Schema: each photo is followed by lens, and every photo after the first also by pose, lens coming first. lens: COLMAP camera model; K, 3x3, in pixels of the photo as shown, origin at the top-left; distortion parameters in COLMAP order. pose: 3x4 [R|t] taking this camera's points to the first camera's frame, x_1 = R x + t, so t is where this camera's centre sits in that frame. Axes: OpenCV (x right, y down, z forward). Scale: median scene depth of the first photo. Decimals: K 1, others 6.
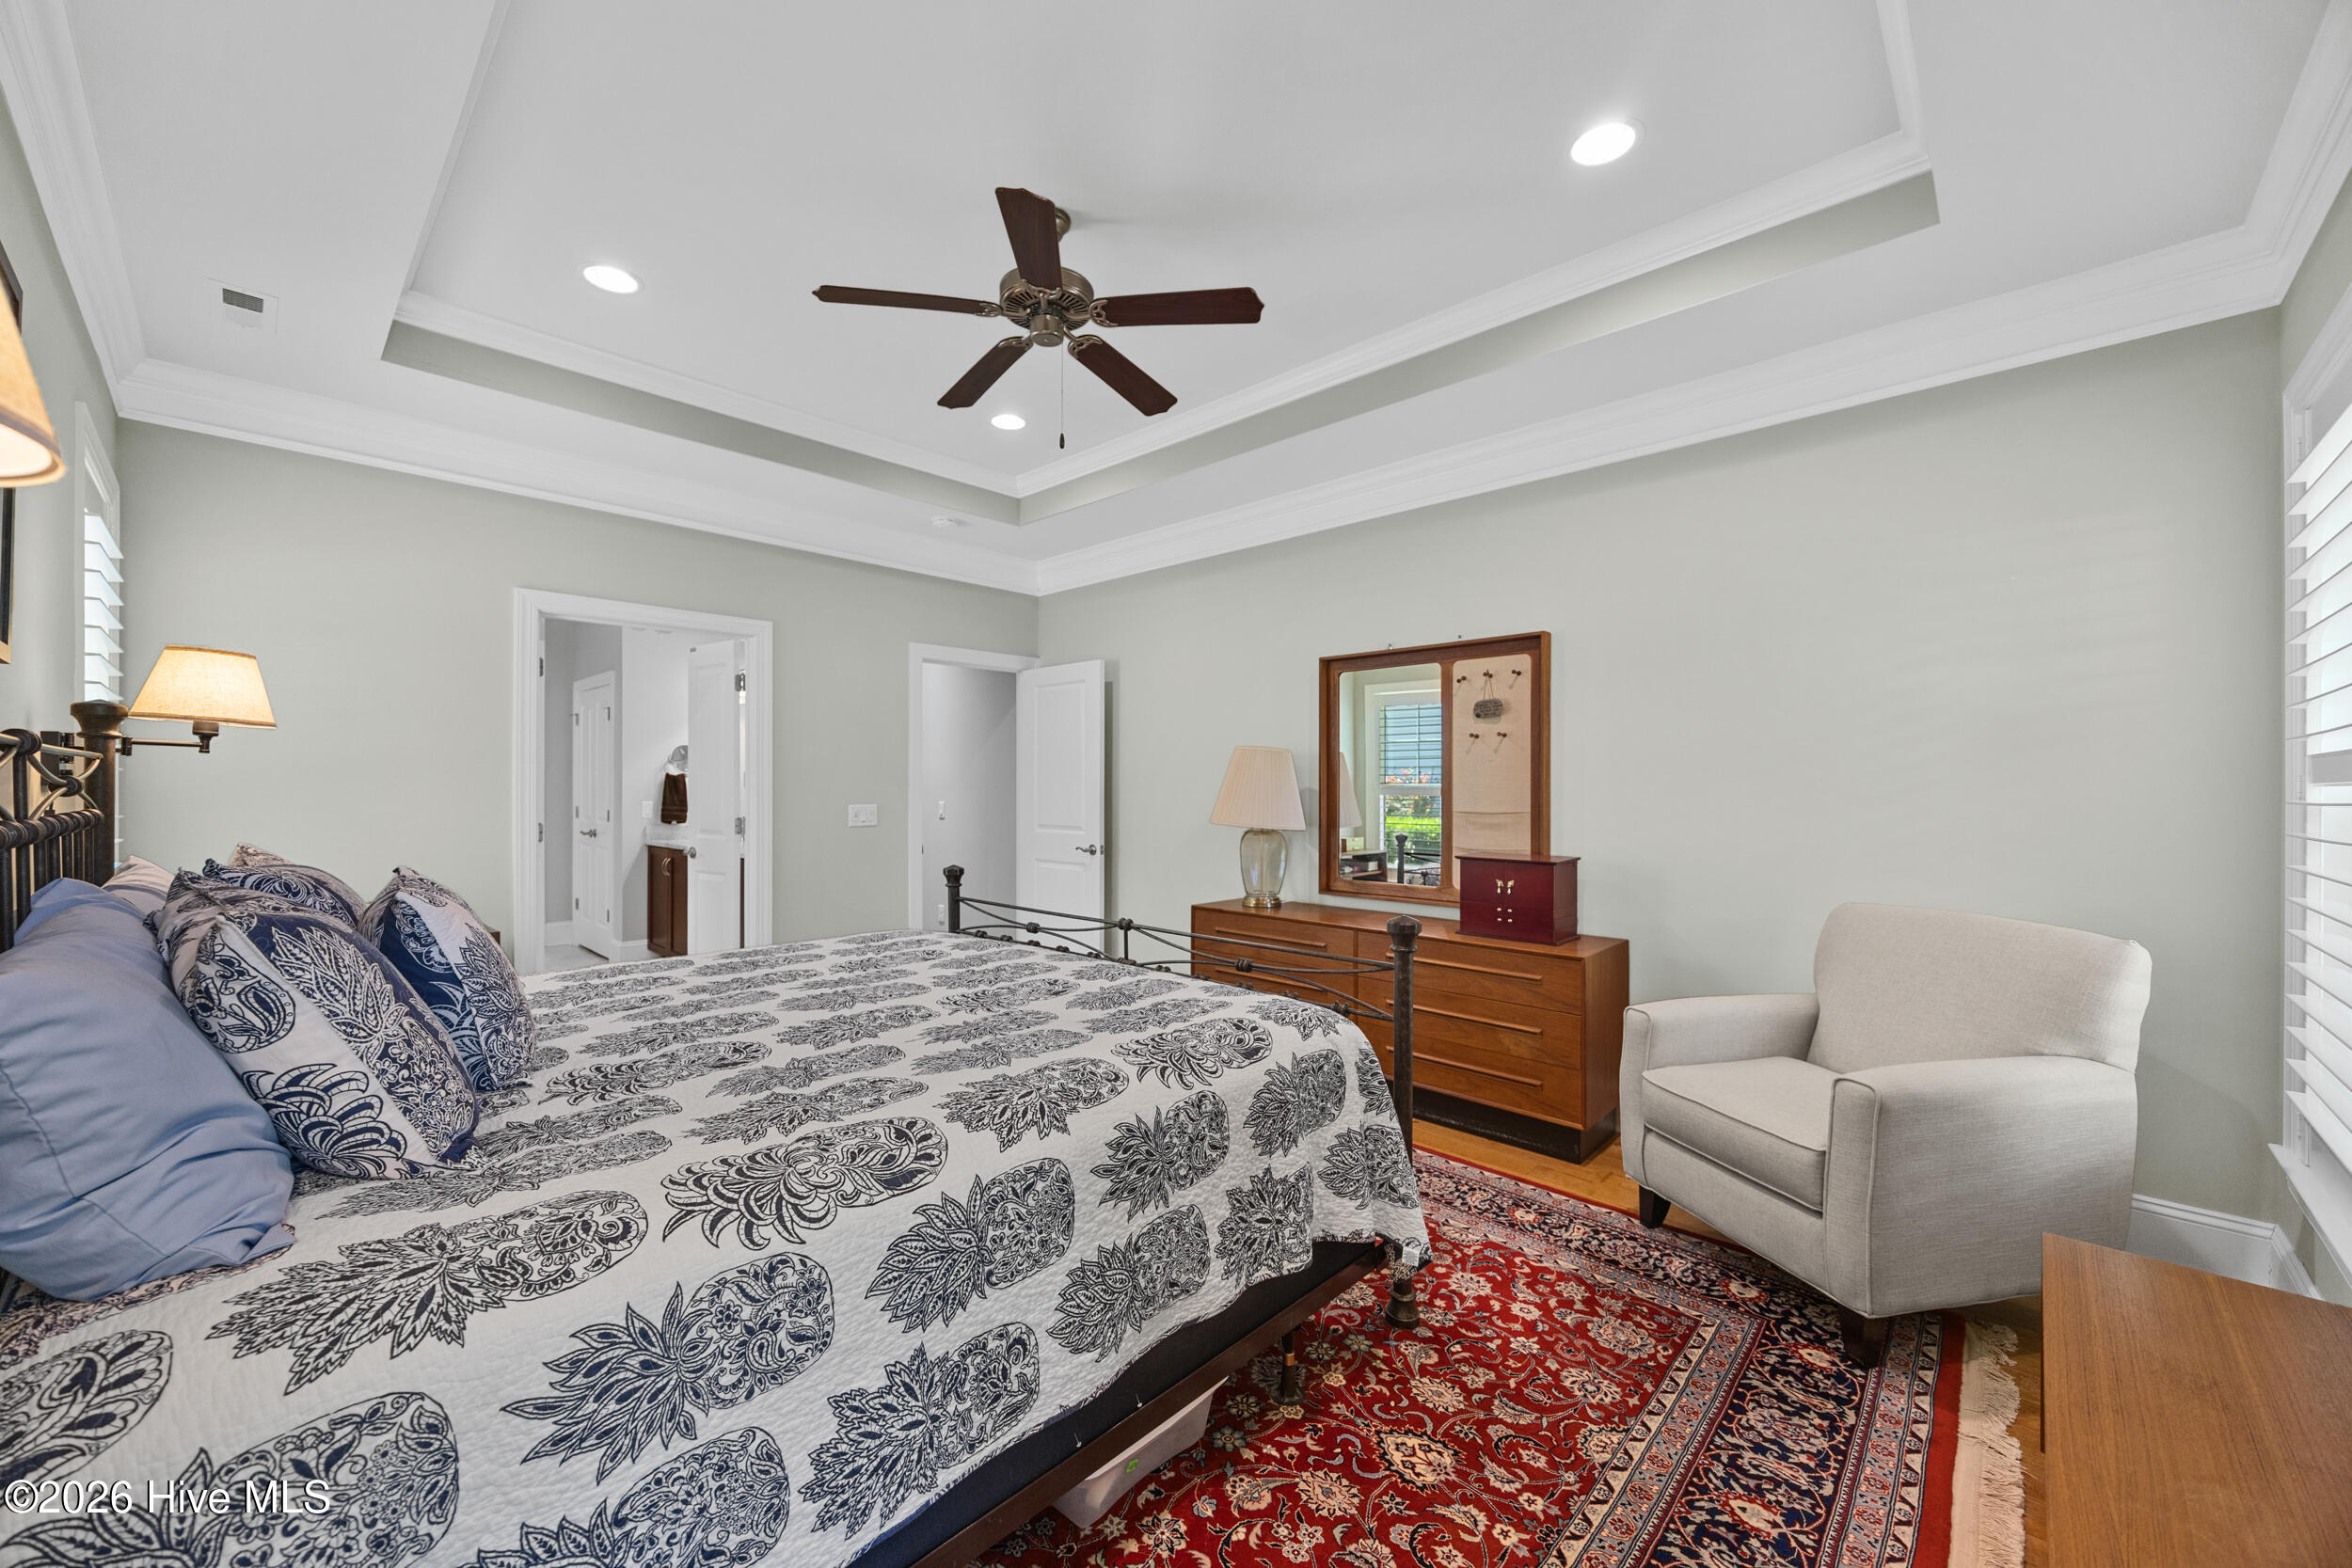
lens RADIAL K [[894.6, 0, 1181.9], [0, 894.6, 790.0], [0, 0, 1]] dist [-0.000160, -0.000557]
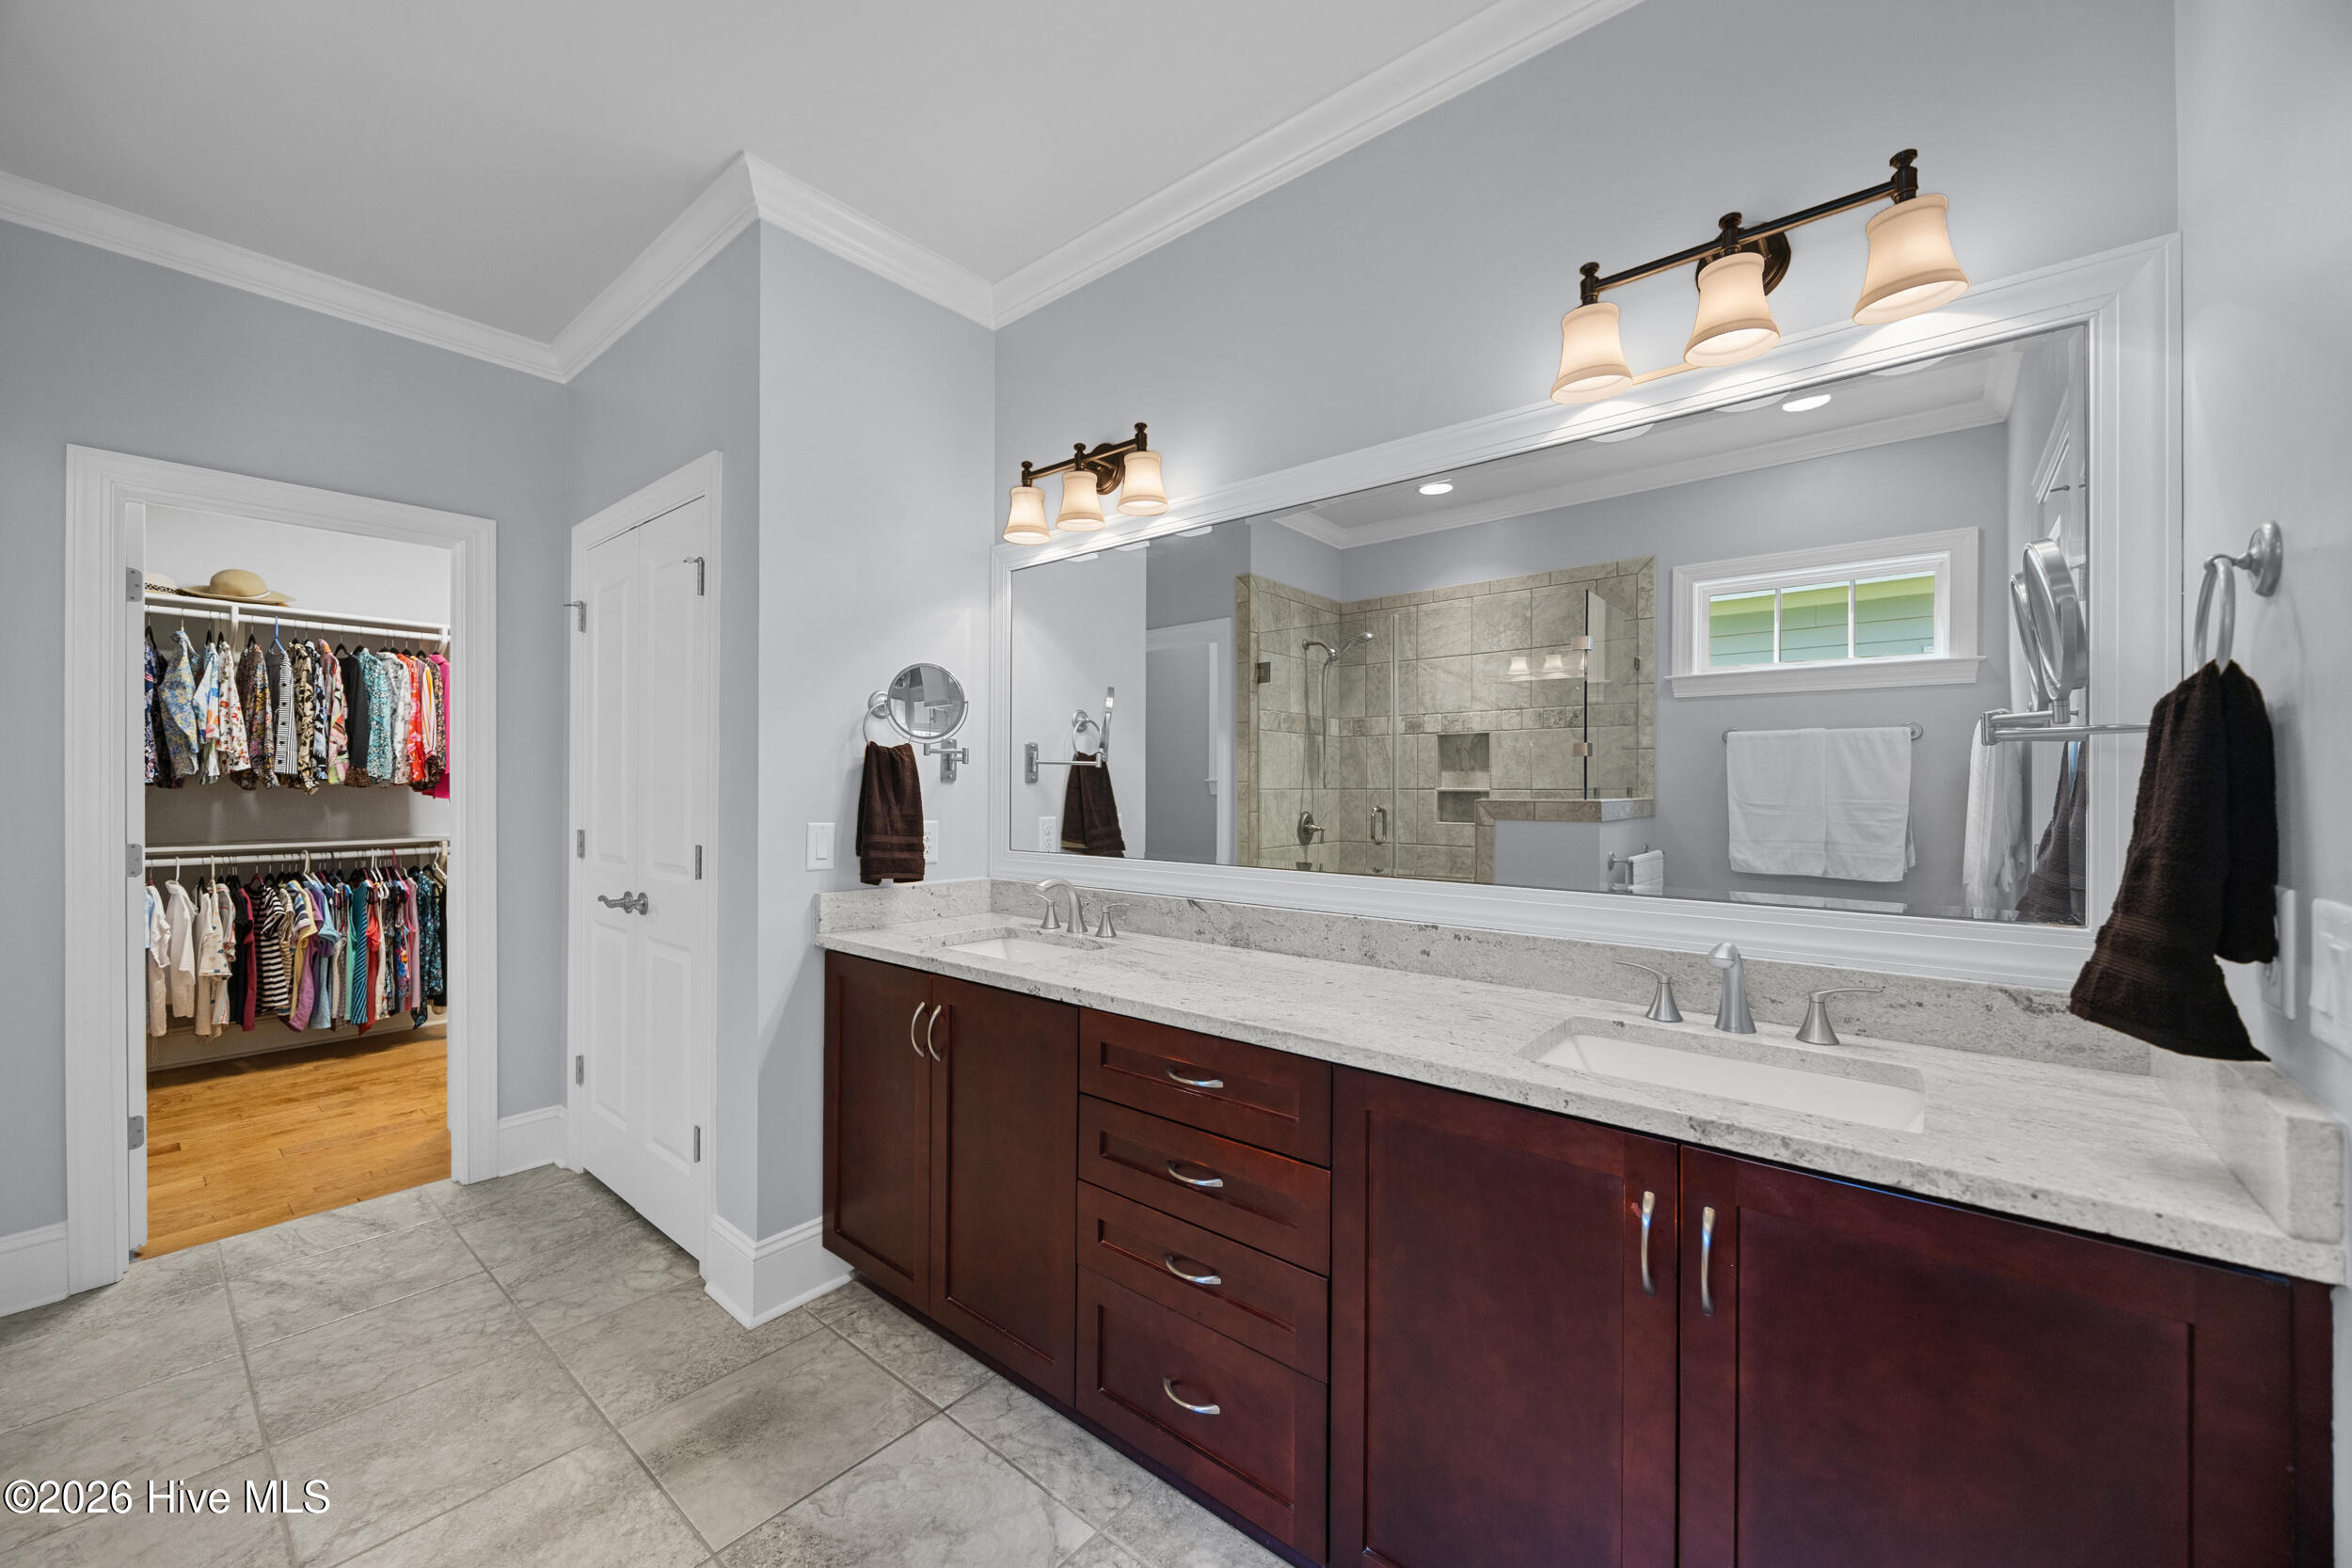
lens RADIAL K [[894.6, 0, 1172.0], [0, 894.6, 783.8], [0, 0, 1]] dist [-0.000160, -0.000557]
pose [[0.997893, -0.000665, 0.064881, -0.478087], [0.000782, 0.999998, -0.001780, -0.001512], [-0.064879, 0.001827, 0.997891, 0.636616]]
